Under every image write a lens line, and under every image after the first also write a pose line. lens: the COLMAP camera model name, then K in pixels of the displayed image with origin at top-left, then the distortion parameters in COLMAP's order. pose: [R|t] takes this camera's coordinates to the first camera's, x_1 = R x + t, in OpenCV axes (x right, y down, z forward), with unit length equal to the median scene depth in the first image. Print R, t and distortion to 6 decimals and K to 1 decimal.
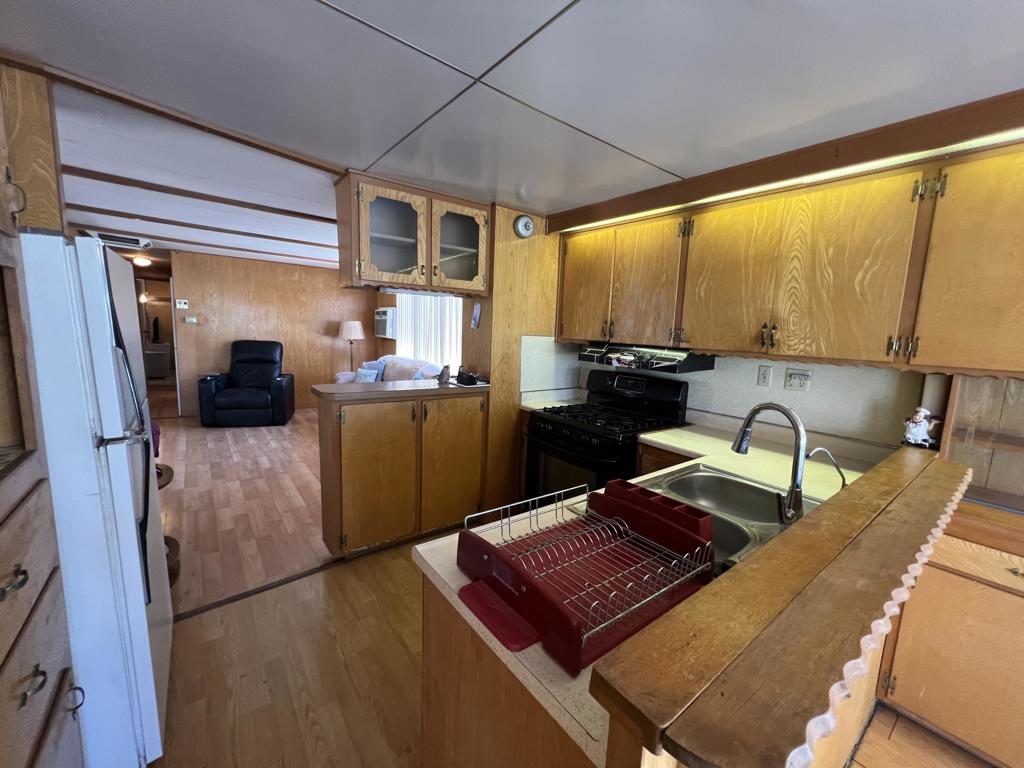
lens RADIAL K [[410.3, 0, 511.7], [0, 410.3, 385.0], [0, 0, 1]] dist [-0.002027, 0.001095]
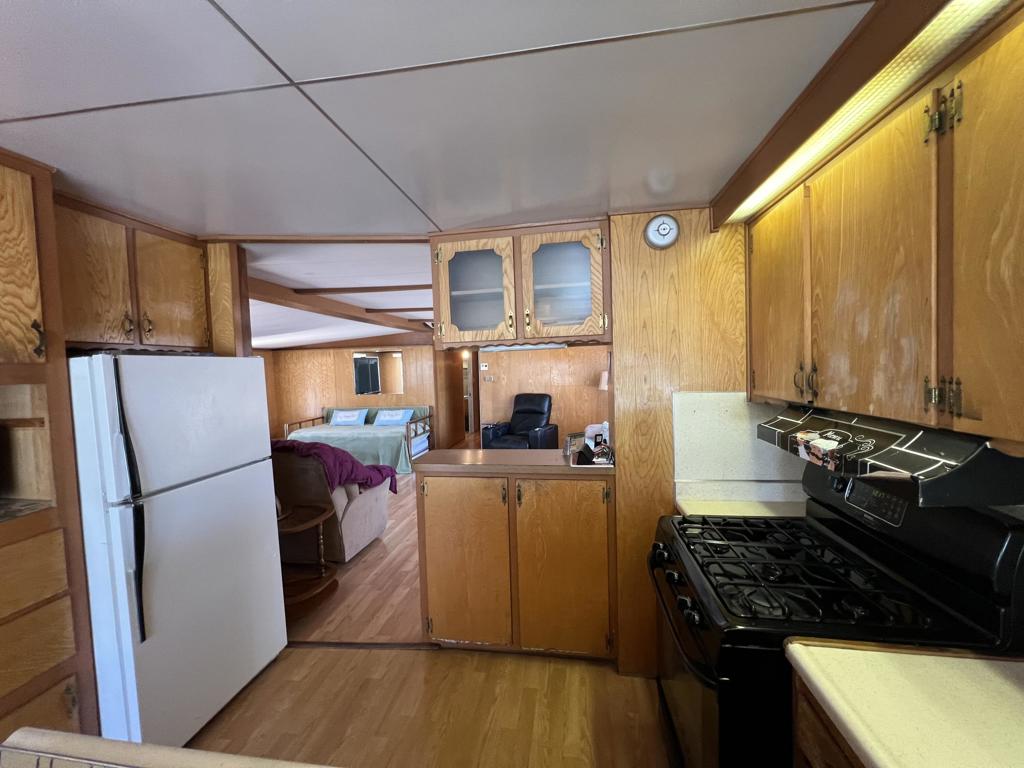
lens RADIAL K [[410.3, 0, 512.2], [0, 410.3, 386.7], [0, 0, 1]] dist [-0.002027, 0.001095]
pose [[0.690475, -0.031020, -0.722690, 0.345601], [-0.040186, 0.995892, -0.081141, -0.073263], [0.722239, 0.085068, 0.686392, 0.398771]]
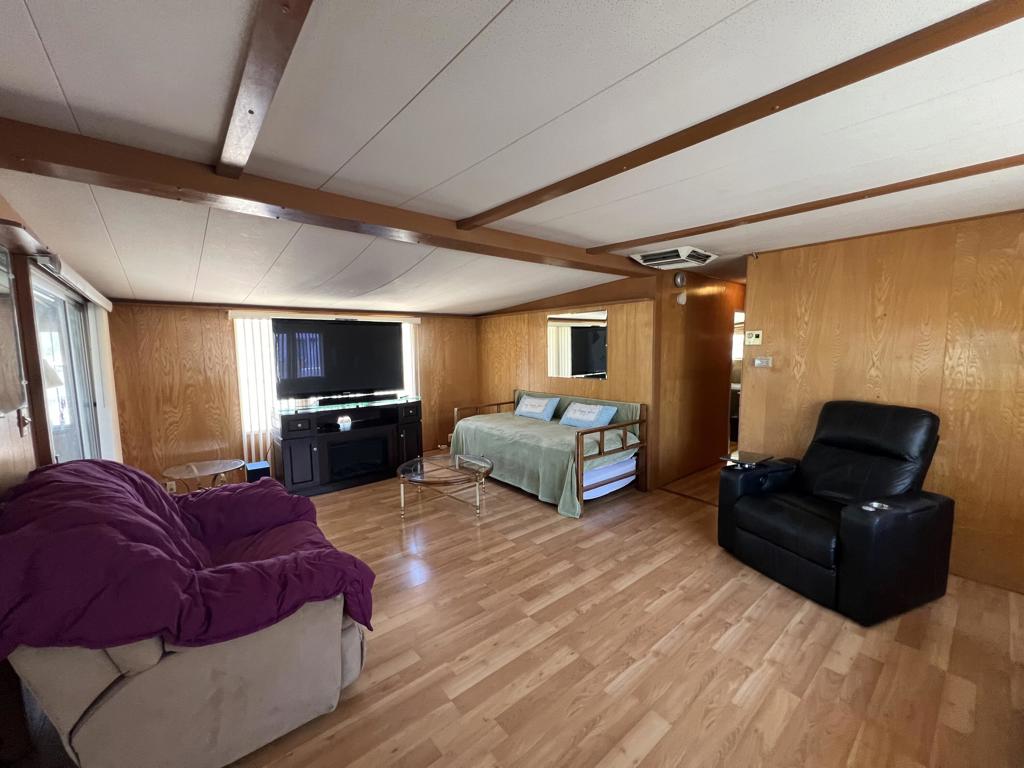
lens RADIAL K [[410.3, 0, 513.6], [0, 410.3, 386.9], [0, 0, 1]] dist [-0.002027, 0.001095]
pose [[0.042729, 0.048442, -0.997912, -0.381932], [-0.130026, 0.990599, 0.042519, -0.204772], [0.990589, 0.127937, 0.048626, 1.243607]]
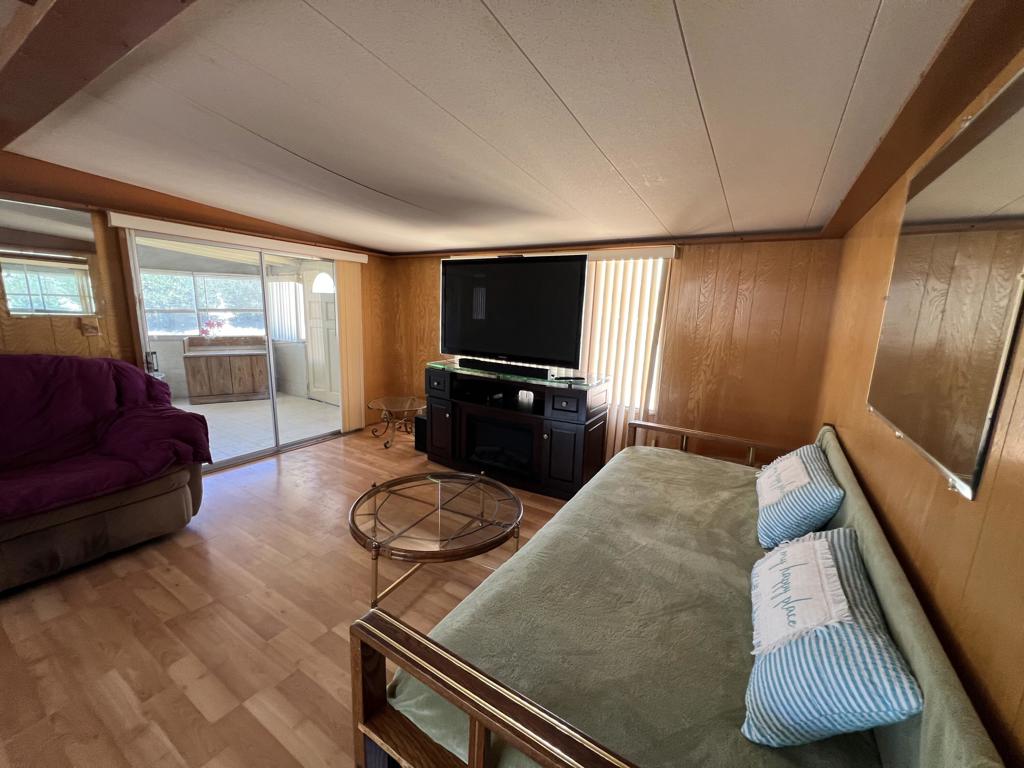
lens RADIAL K [[410.3, 0, 513.0], [0, 410.3, 385.8], [0, 0, 1]] dist [-0.002027, 0.001095]
pose [[-0.932043, -0.008713, -0.362242, -1.638265], [-0.126404, 0.944727, 0.302512, -0.319993], [0.339584, 0.327743, -0.881628, 1.793245]]
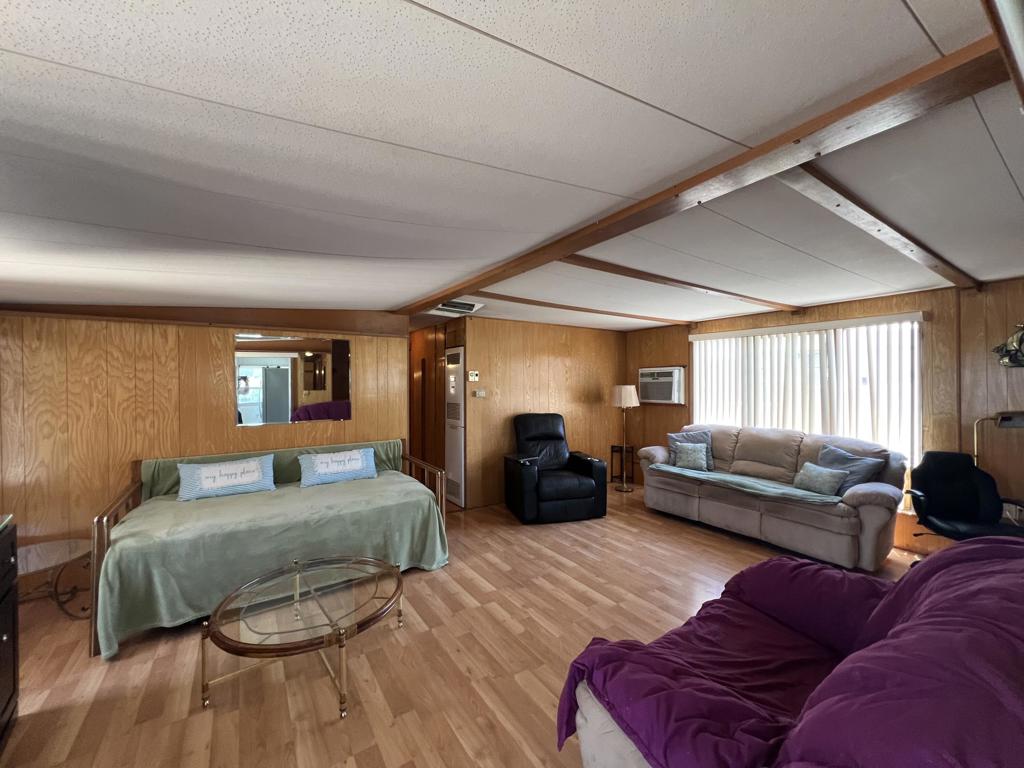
lens RADIAL K [[410.3, 0, 512.8], [0, 410.3, 386.3], [0, 0, 1]] dist [-0.002027, 0.001095]
pose [[0.996500, -0.048480, -0.068100, -1.340519], [0.039145, 0.990439, -0.132285, -0.117073], [0.073862, 0.129156, 0.988870, 0.305797]]
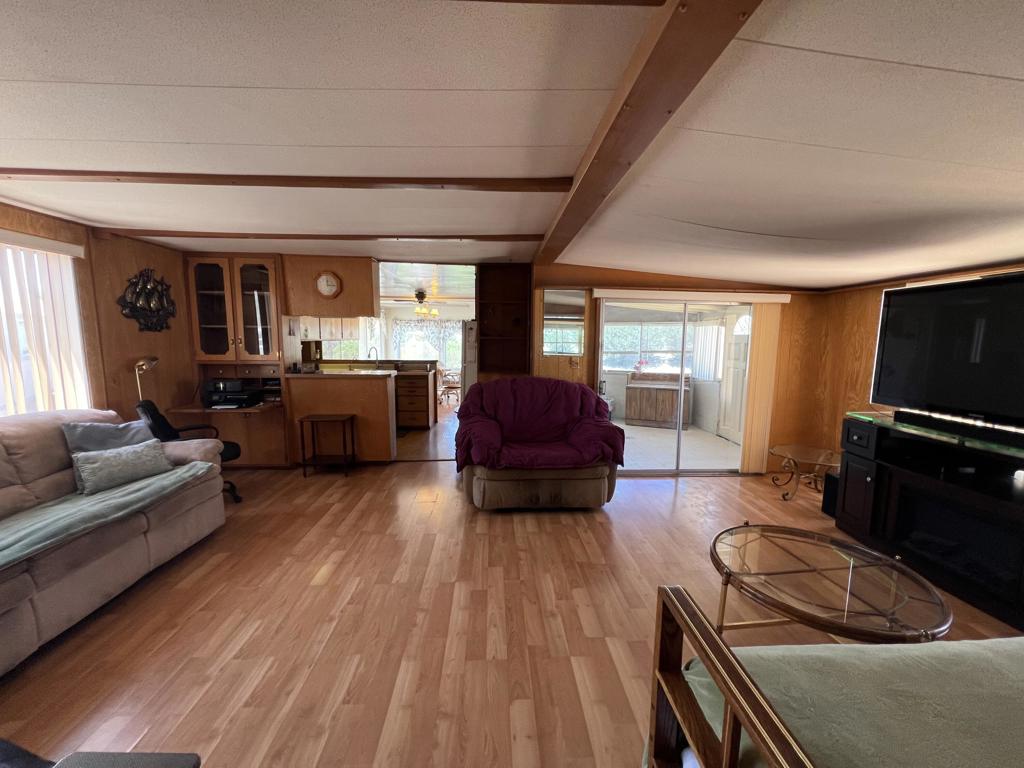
lens RADIAL K [[410.3, 0, 512.8], [0, 410.3, 385.7], [0, 0, 1]] dist [-0.002027, 0.001095]
pose [[-0.821293, -0.116156, 0.558557, -1.725389], [0.036477, 0.966359, 0.254596, -0.343636], [-0.569340, 0.229473, -0.789427, 1.900422]]
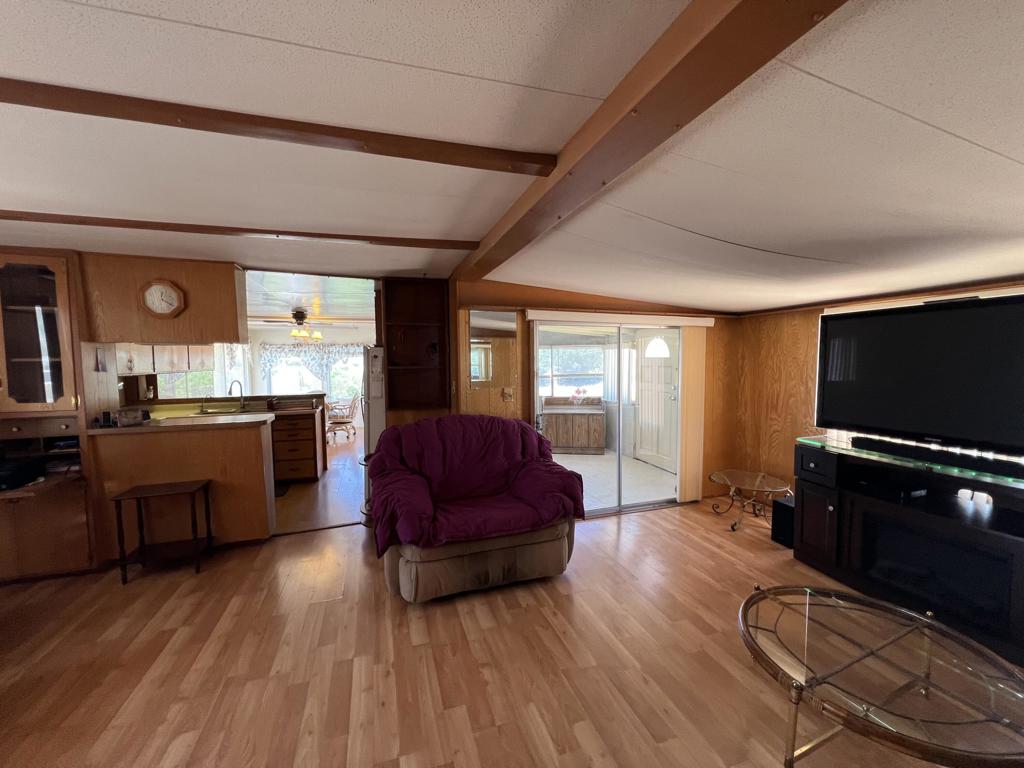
lens RADIAL K [[410.3, 0, 514.0], [0, 410.3, 386.3], [0, 0, 1]] dist [-0.002027, 0.001095]
pose [[-0.946024, -0.055914, 0.319238, -1.482989], [0.013929, 0.977081, 0.212410, -0.333713], [-0.323798, 0.205392, -0.923563, 1.738089]]
